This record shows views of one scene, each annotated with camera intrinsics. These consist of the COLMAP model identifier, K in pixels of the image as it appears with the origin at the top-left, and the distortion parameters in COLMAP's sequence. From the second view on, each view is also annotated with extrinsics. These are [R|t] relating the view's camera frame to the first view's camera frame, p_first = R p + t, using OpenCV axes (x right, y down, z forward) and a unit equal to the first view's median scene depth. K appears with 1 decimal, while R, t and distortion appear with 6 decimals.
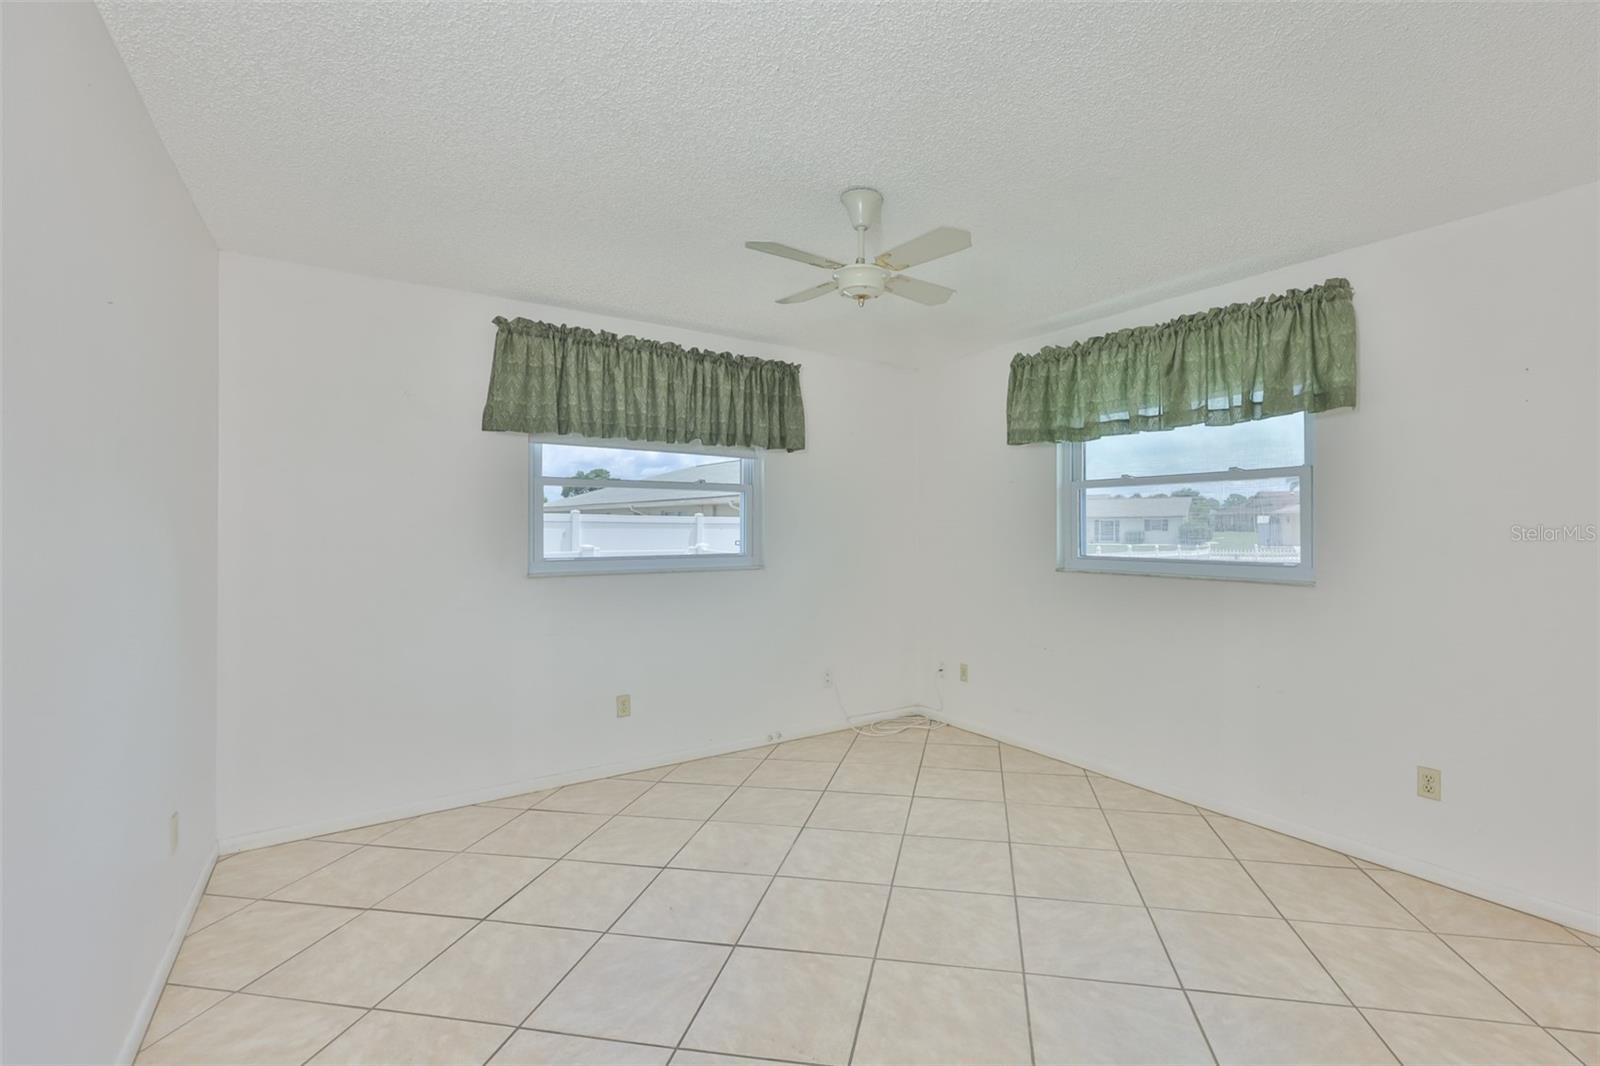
lens RADIAL K [[690.2, 0, 842.2], [0, 690.2, 524.3], [0, 0, 1]] dist [-0.003950, 0.000378]
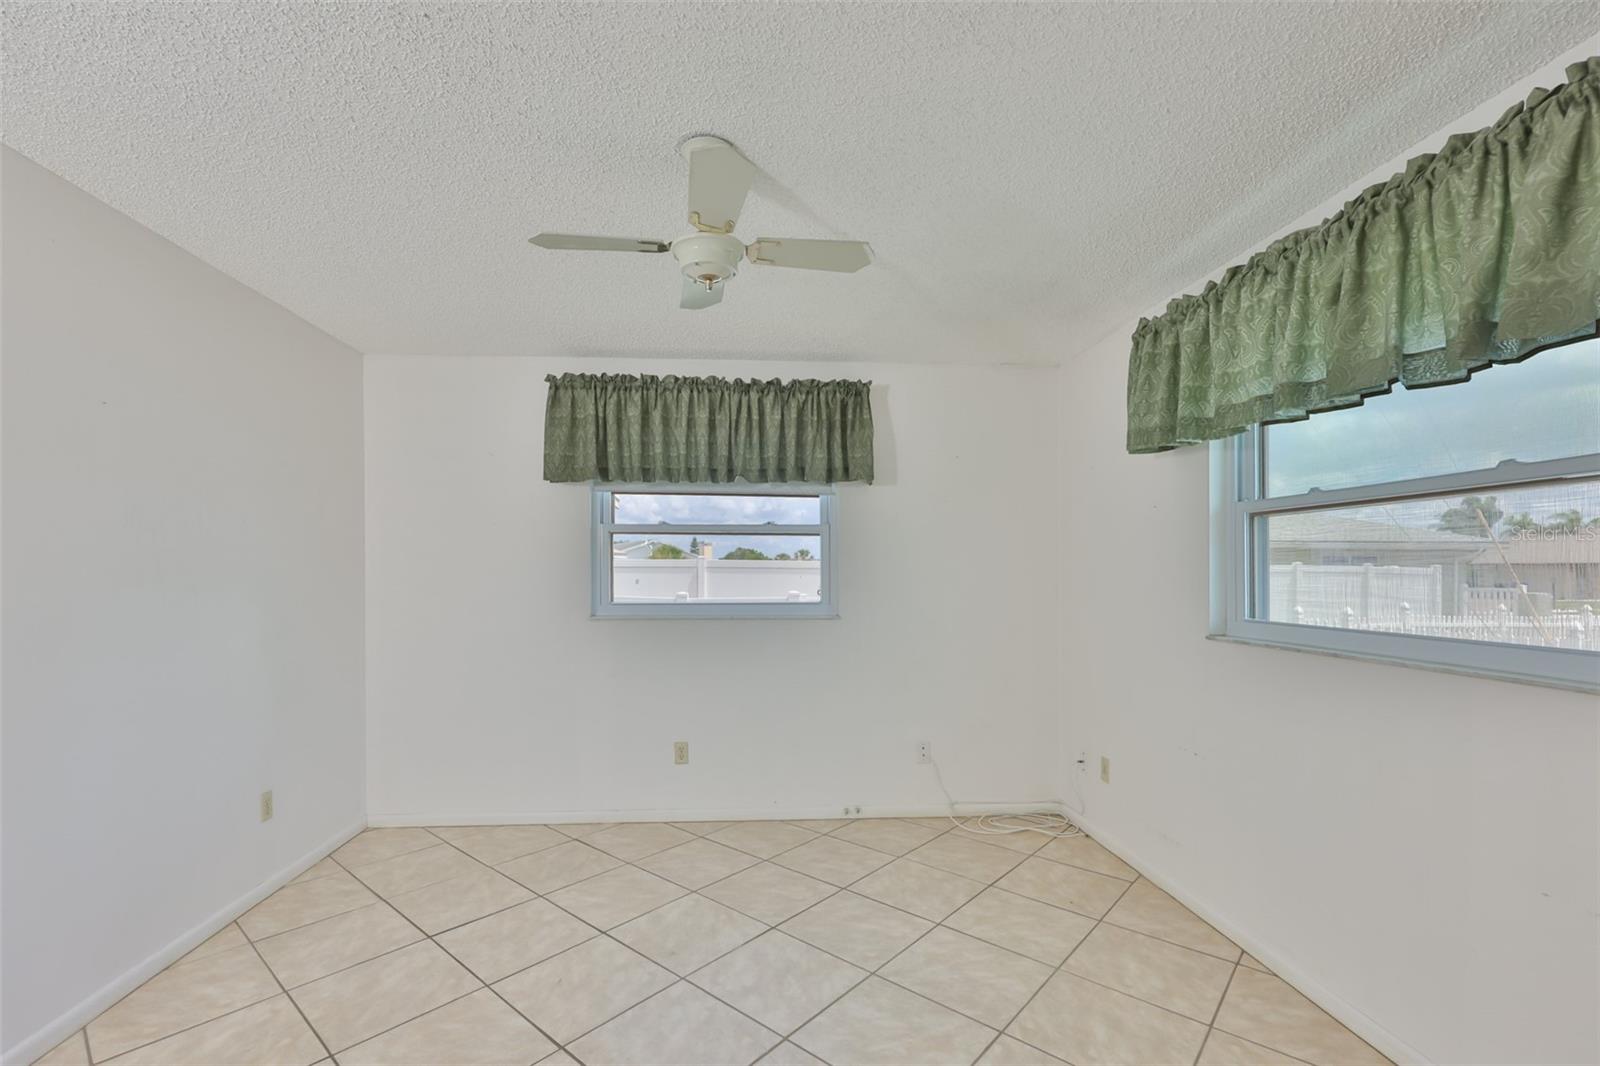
lens RADIAL K [[690.2, 0, 776.4], [0, 690.2, 574.4], [0, 0, 1]] dist [-0.003950, 0.000378]
pose [[0.853104, 0.003868, -0.521727, 0.333844], [0.001204, 0.999955, 0.009382, -0.001035], [0.521740, -0.008632, 0.853061, 0.247087]]
